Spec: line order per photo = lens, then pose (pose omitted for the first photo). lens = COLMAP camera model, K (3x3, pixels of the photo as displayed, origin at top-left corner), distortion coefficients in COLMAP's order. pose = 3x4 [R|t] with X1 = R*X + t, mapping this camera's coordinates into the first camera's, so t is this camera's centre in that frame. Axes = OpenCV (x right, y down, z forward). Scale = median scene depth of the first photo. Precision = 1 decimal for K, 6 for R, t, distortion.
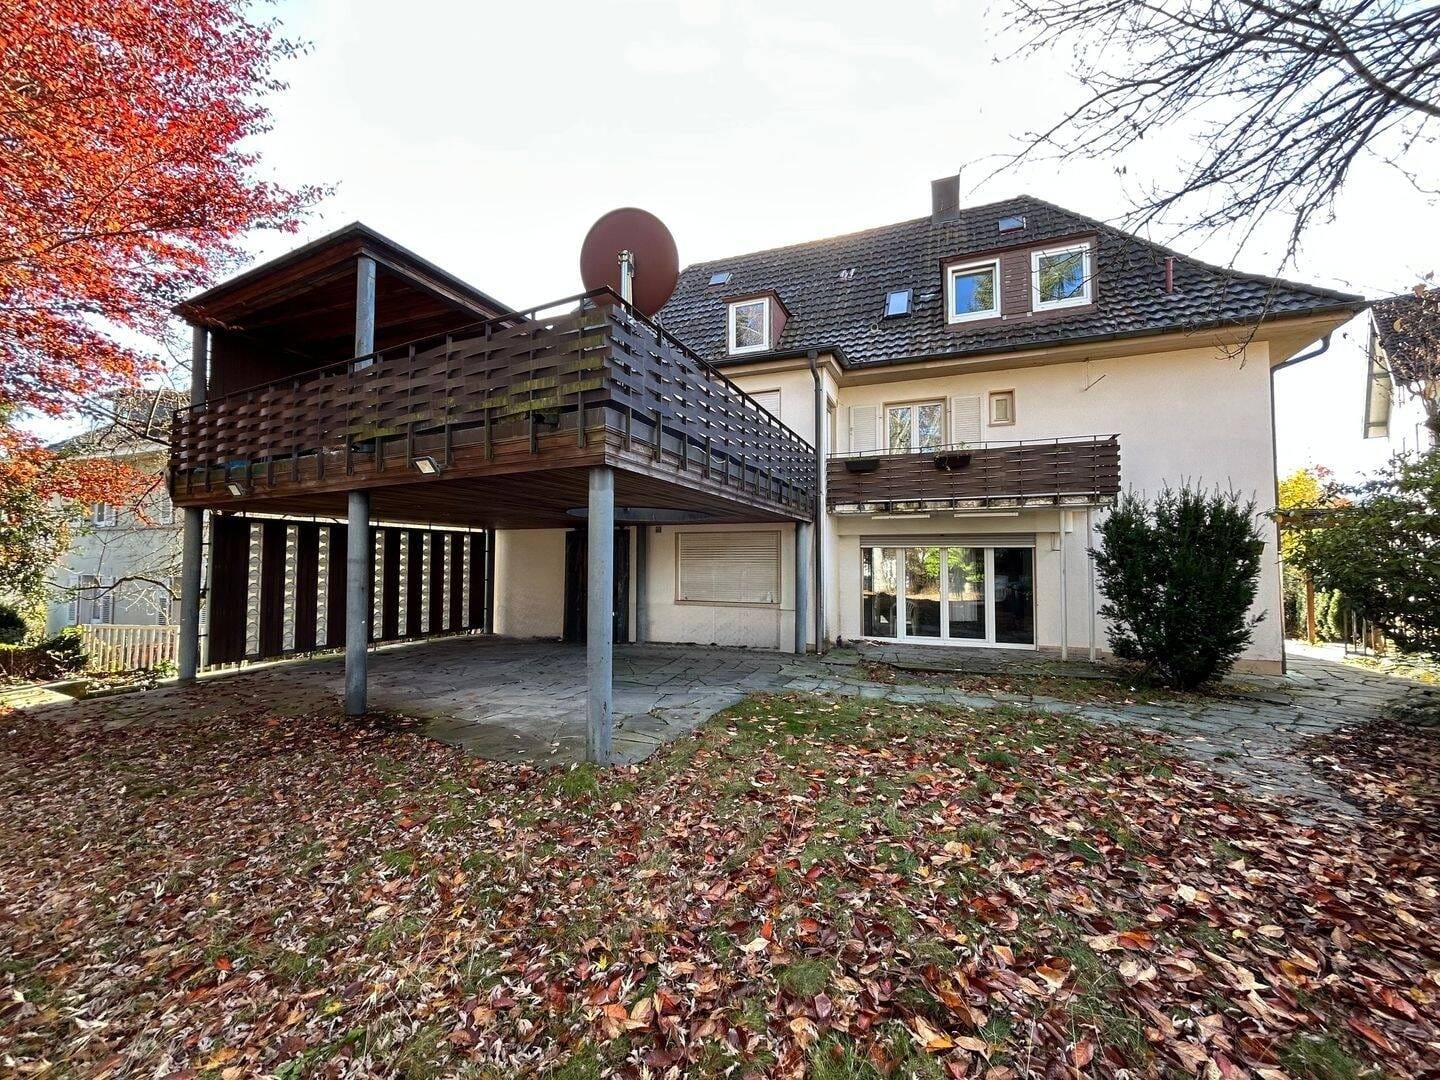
lens RADIAL K [[552.3, 0, 720.0], [0, 552.3, 540.0], [0, 0, 1]] dist [0.000471, 0.000048]
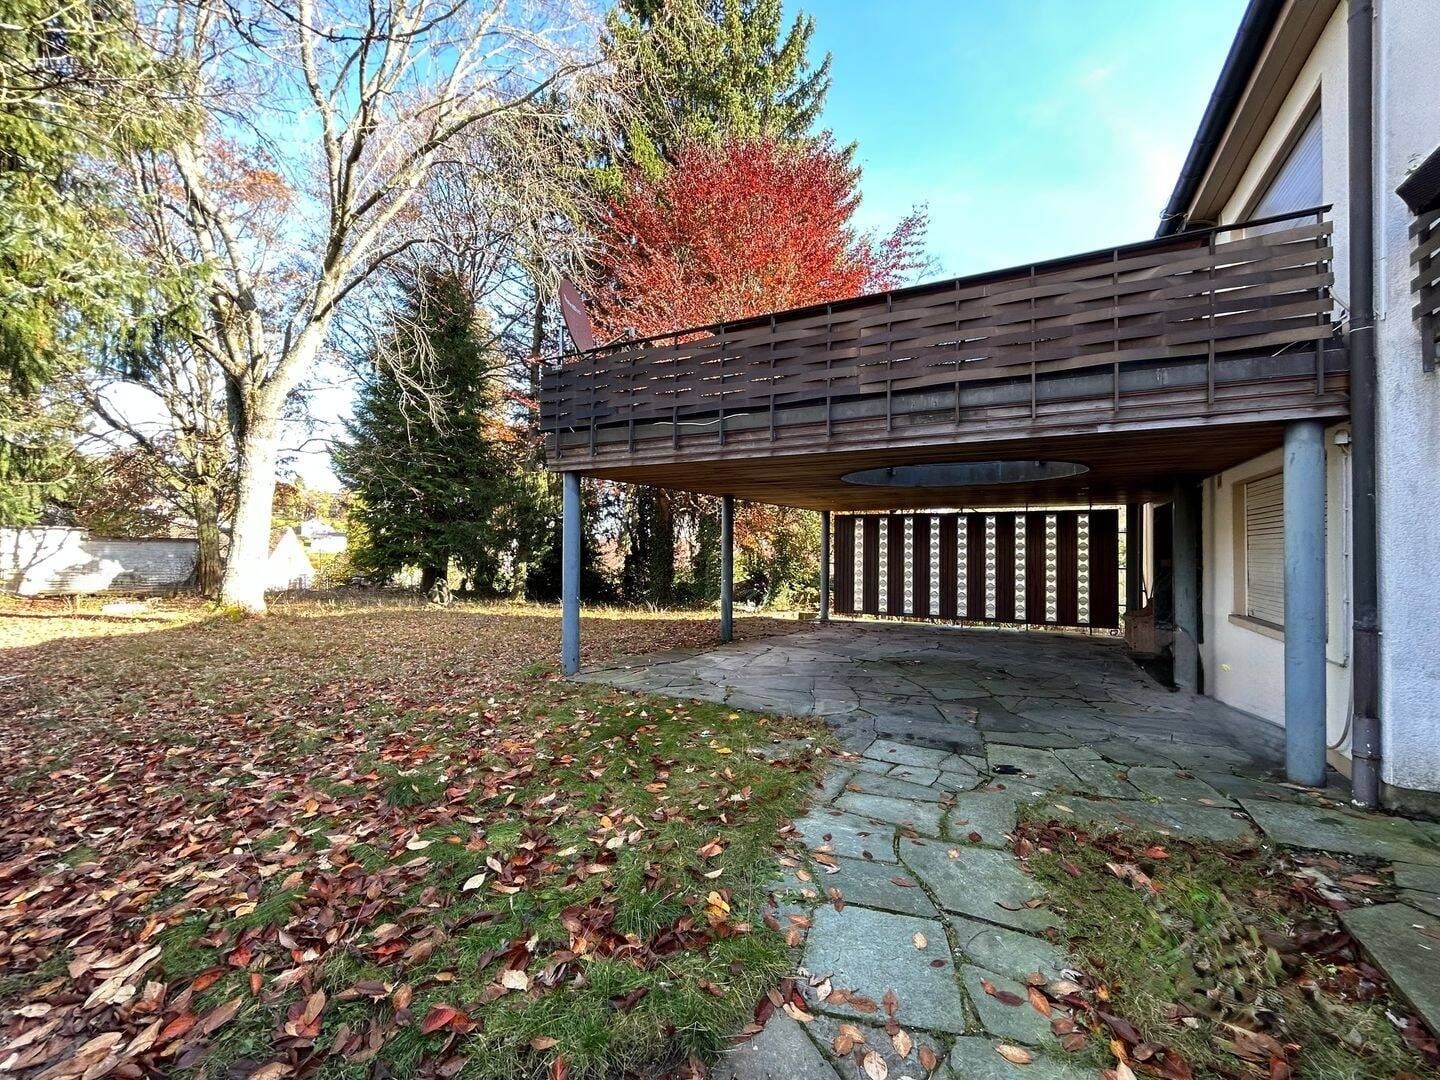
lens RADIAL K [[582.3, 0, 720.0], [0, 582.3, 540.0], [0, 0, 1]] dist [0.000221, -0.000007]
pose [[-0.123118, -0.022839, -0.992129, 0.551464], [0.029851, 0.999198, -0.026706, 0.043530], [0.991943, -0.032904, -0.122337, 0.674571]]
